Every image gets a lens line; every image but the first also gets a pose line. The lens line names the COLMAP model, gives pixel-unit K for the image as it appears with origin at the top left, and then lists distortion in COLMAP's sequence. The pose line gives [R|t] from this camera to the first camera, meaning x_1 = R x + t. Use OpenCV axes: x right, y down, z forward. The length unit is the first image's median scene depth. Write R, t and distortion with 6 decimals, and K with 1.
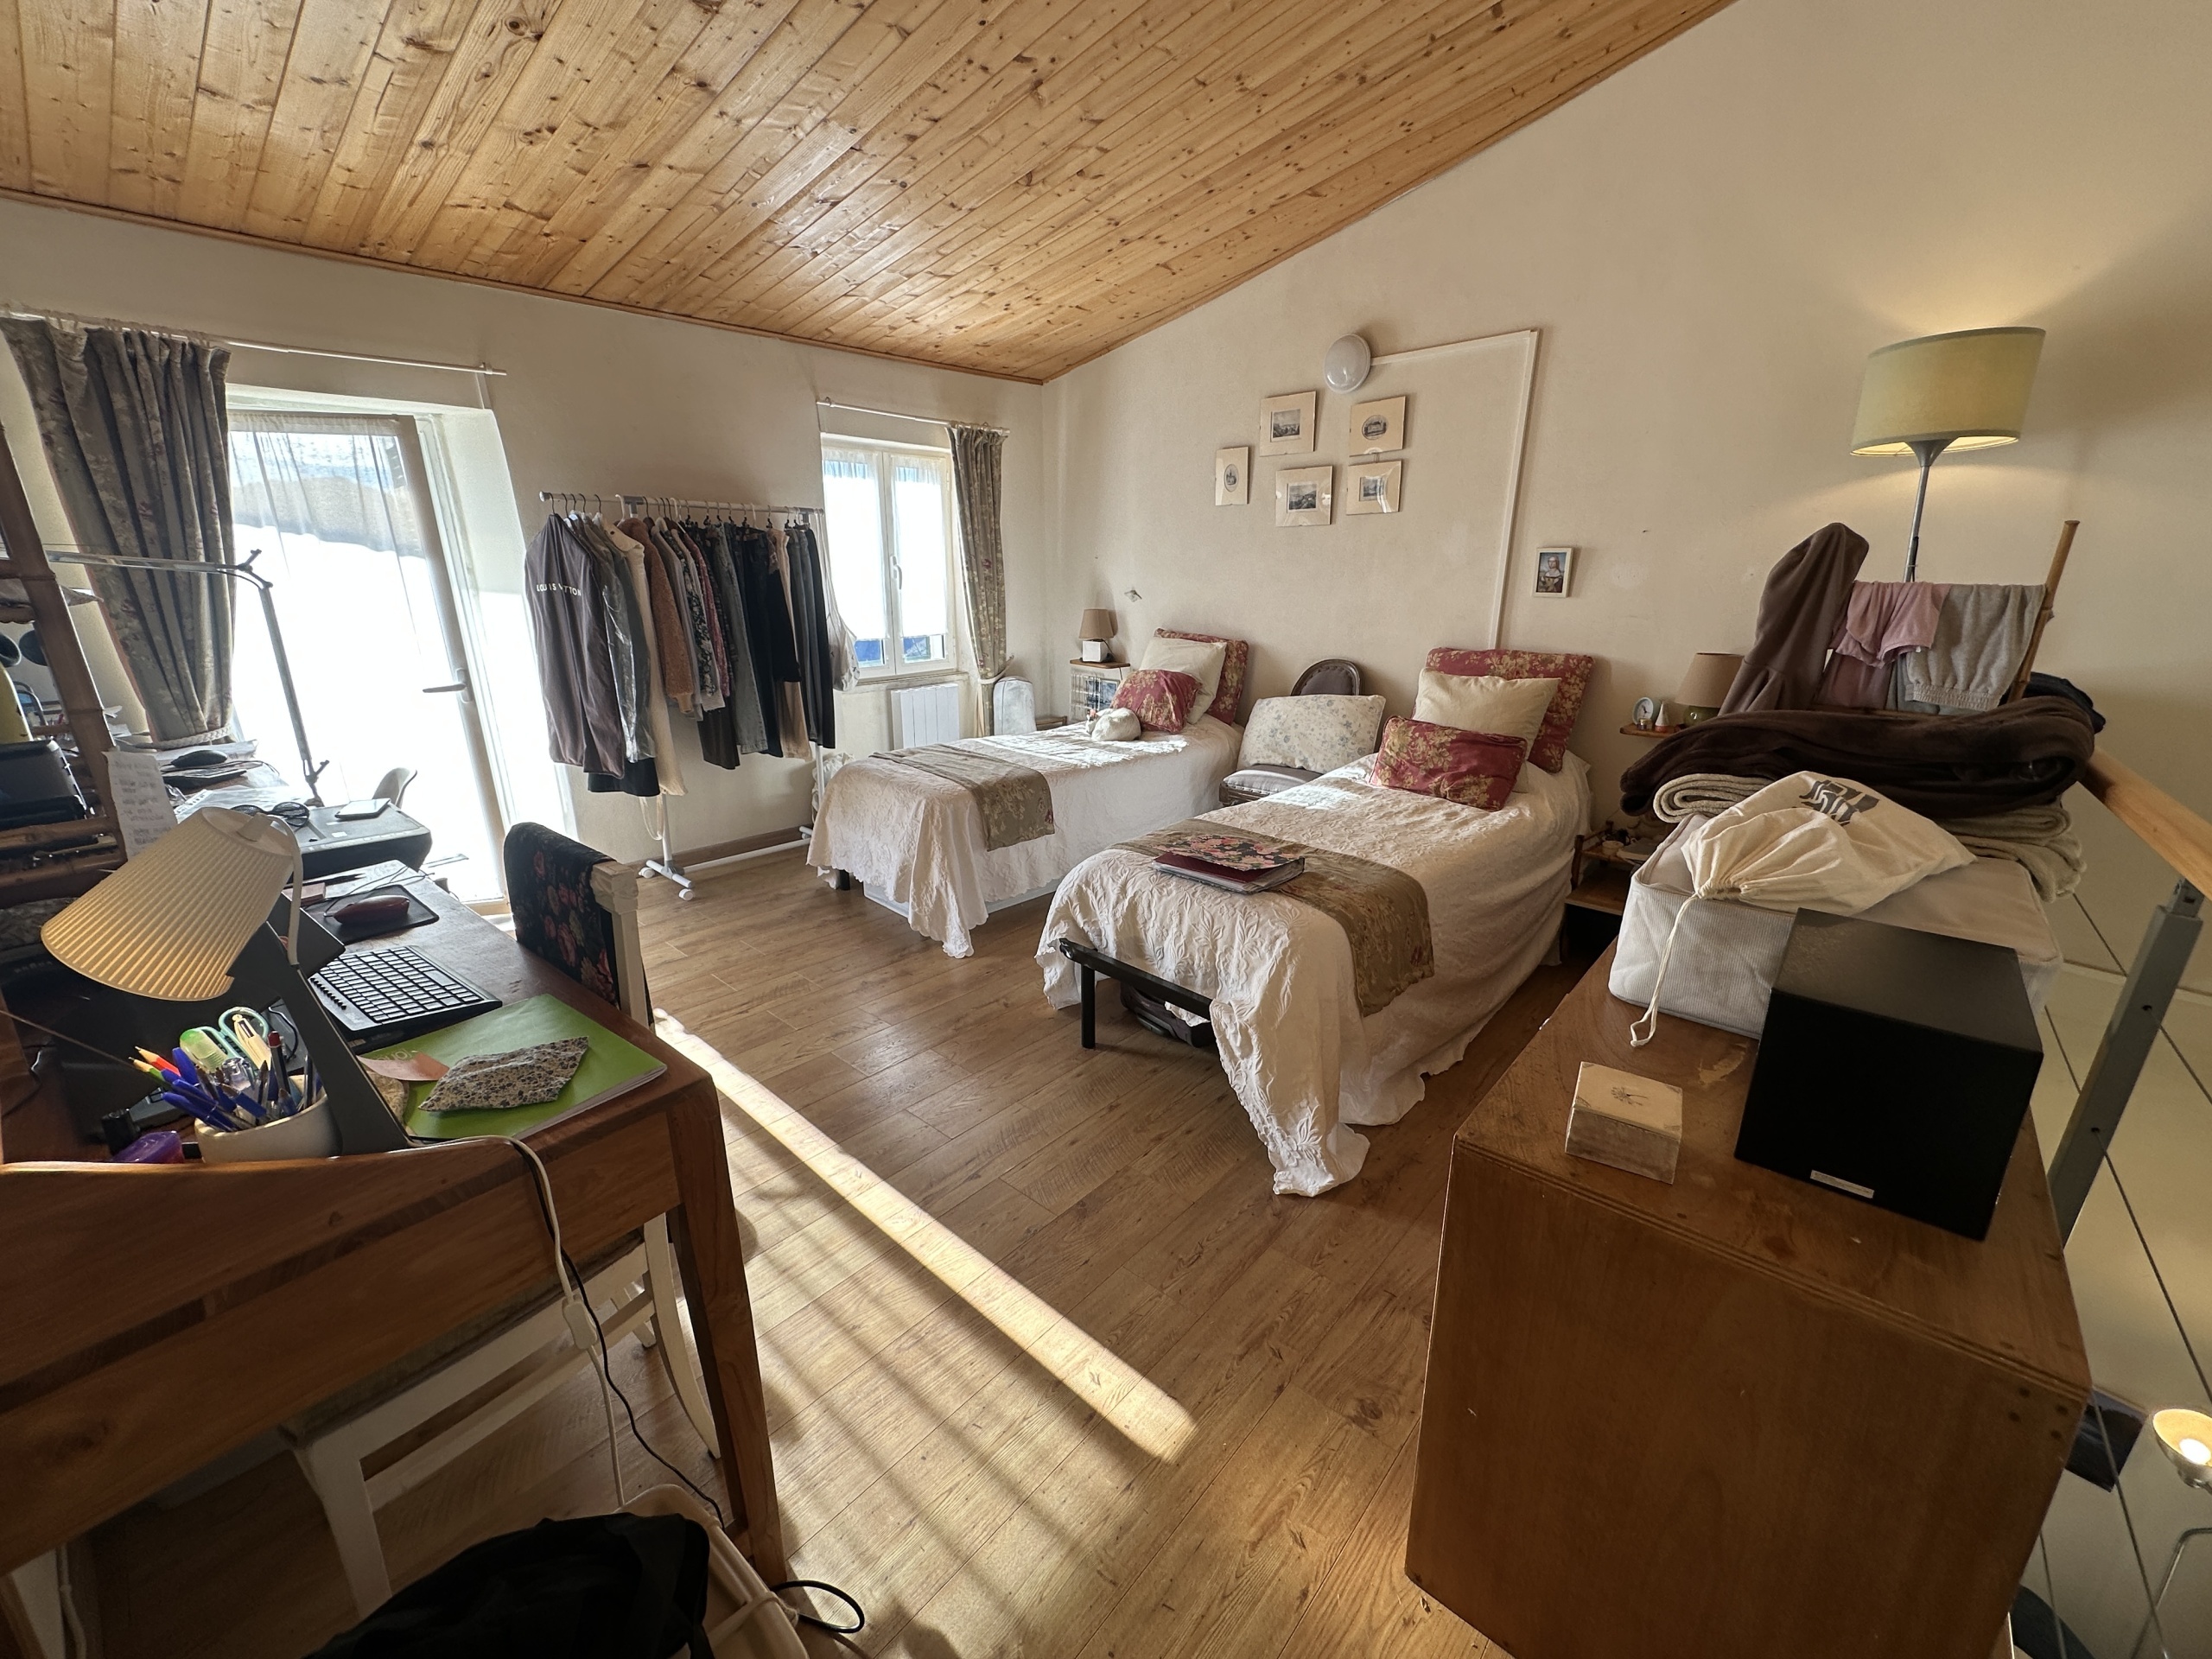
lens RADIAL K [[884.4, 0, 1105.3], [0, 884.4, 827.7], [0, 0, 1]] dist [-0.001711, 0.000100]
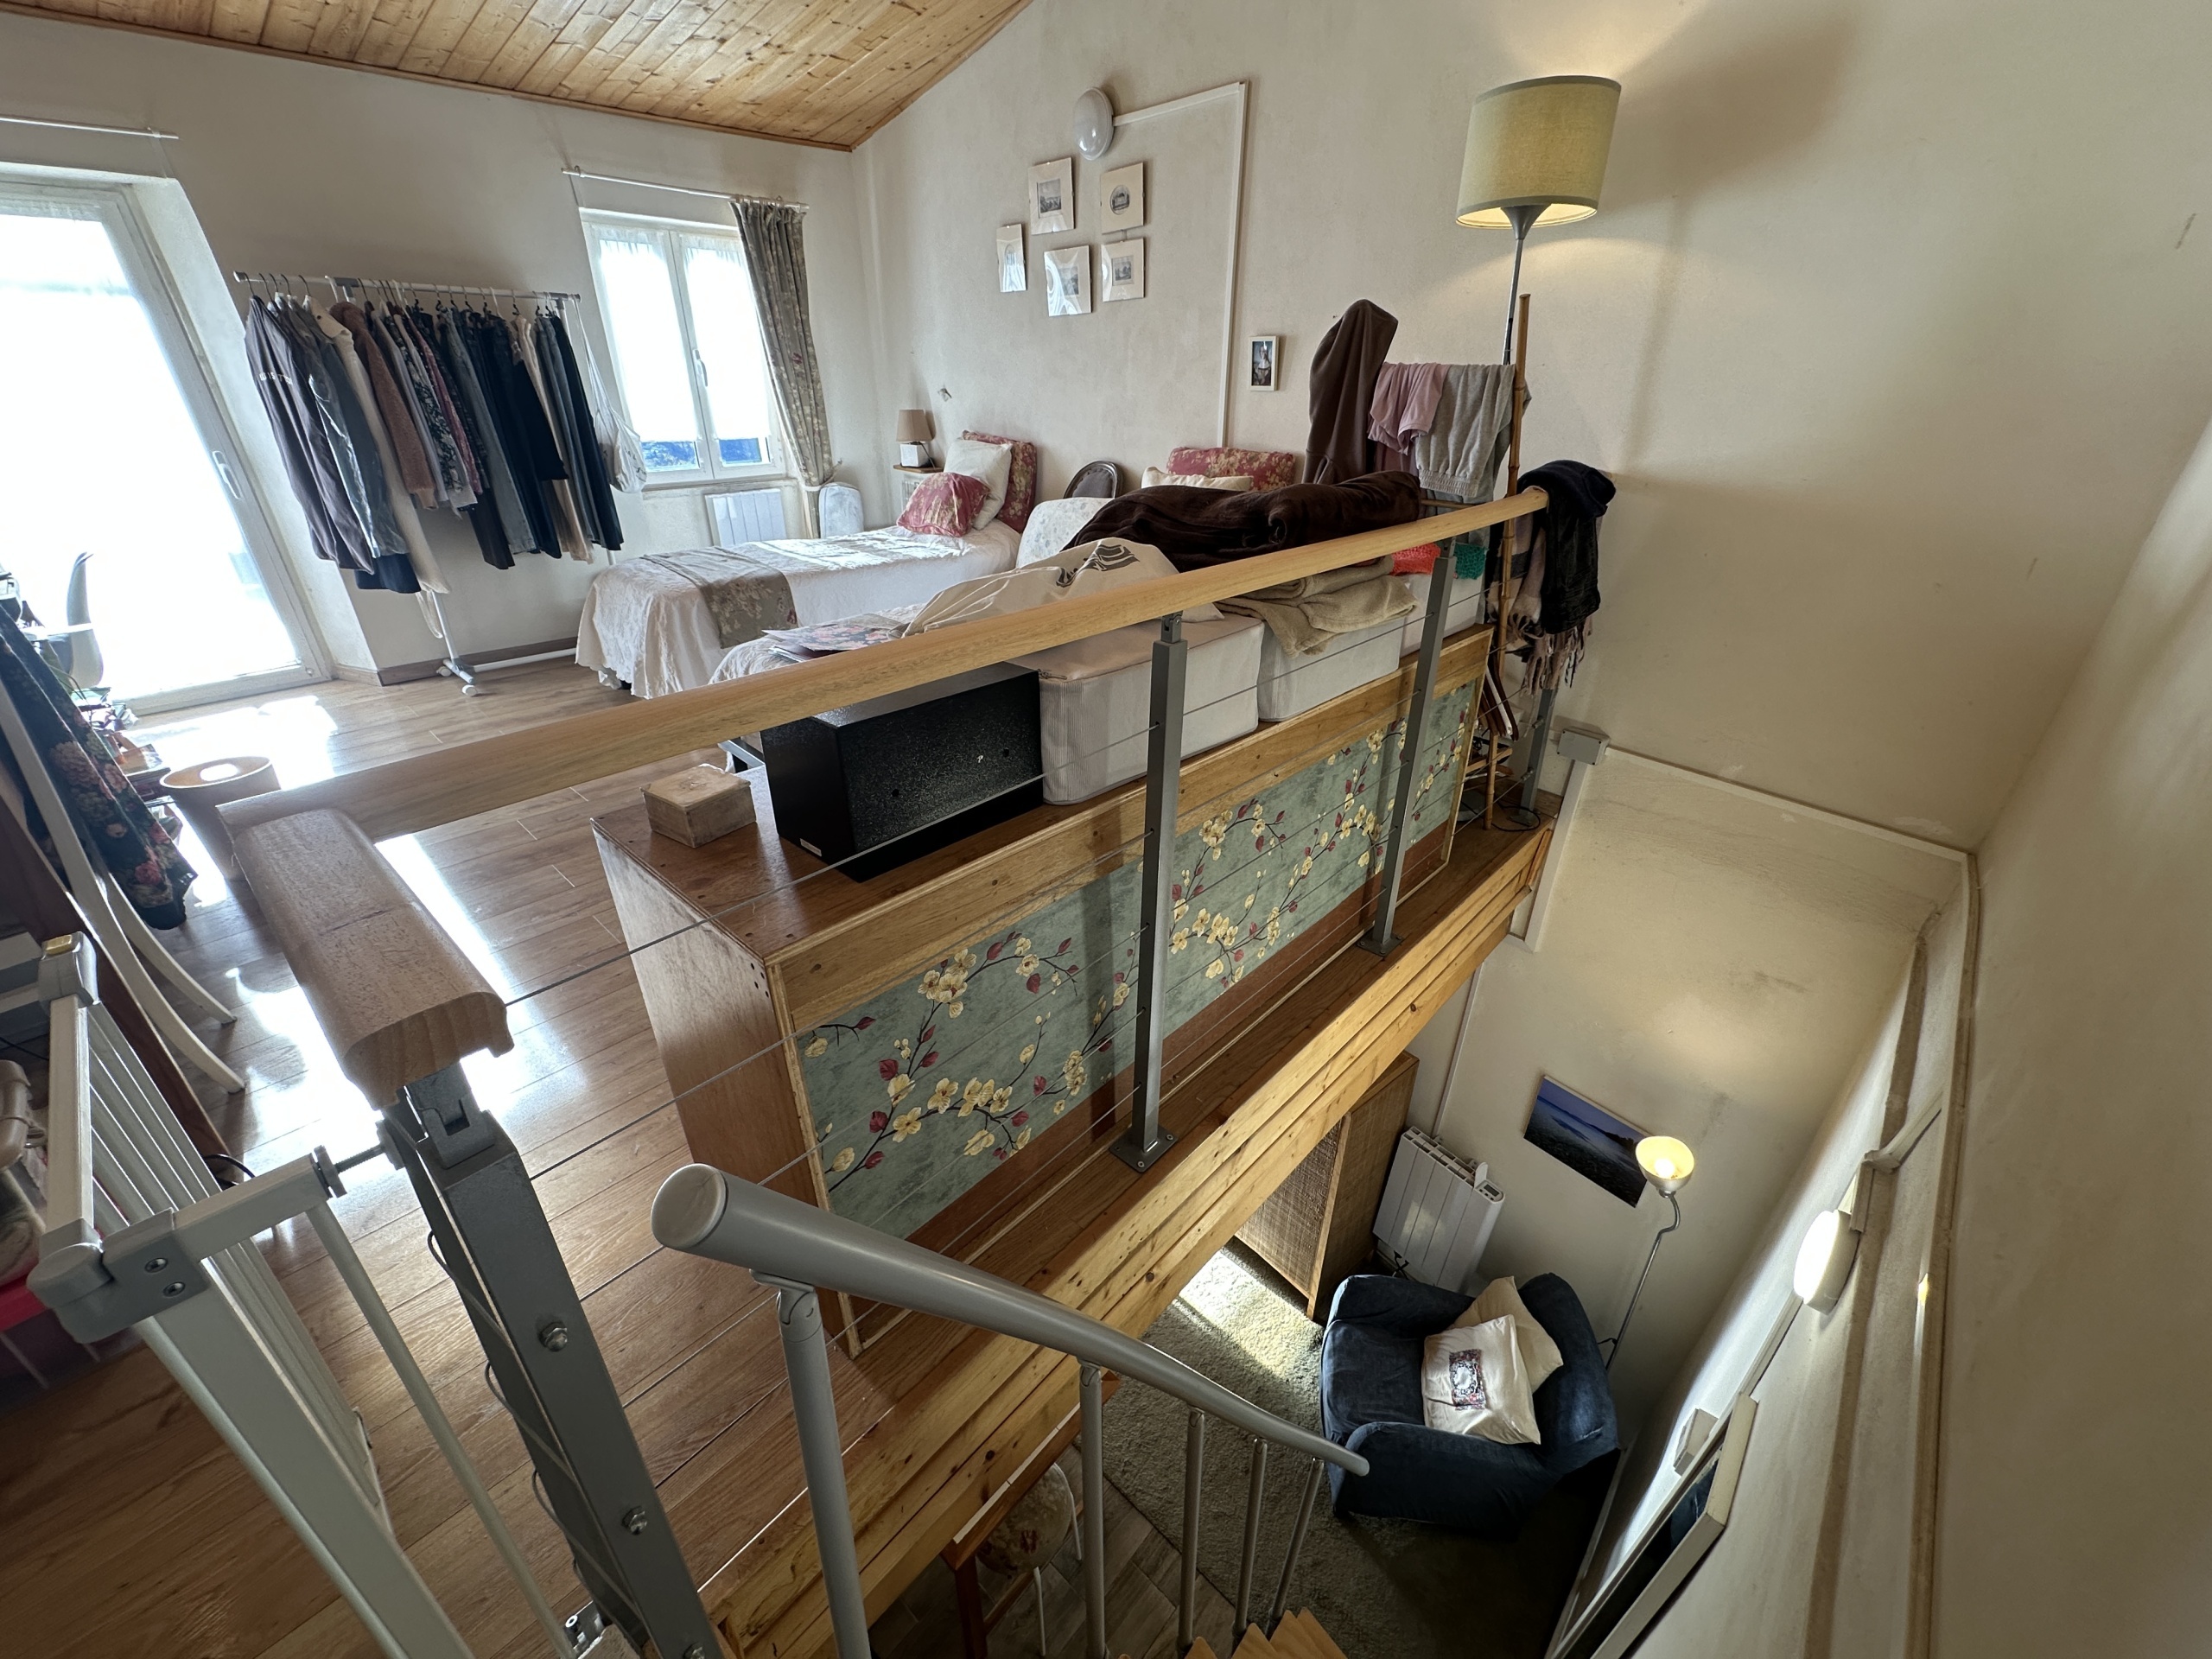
lens RADIAL K [[884.4, 0, 1115.4], [0, 884.4, 830.7], [0, 0, 1]] dist [-0.001711, 0.000100]
pose [[0.999649, 0.015218, -0.021704, 0.322718], [-0.010924, 0.982533, 0.185768, 0.035069], [0.024152, -0.185466, 0.982354, -0.055093]]
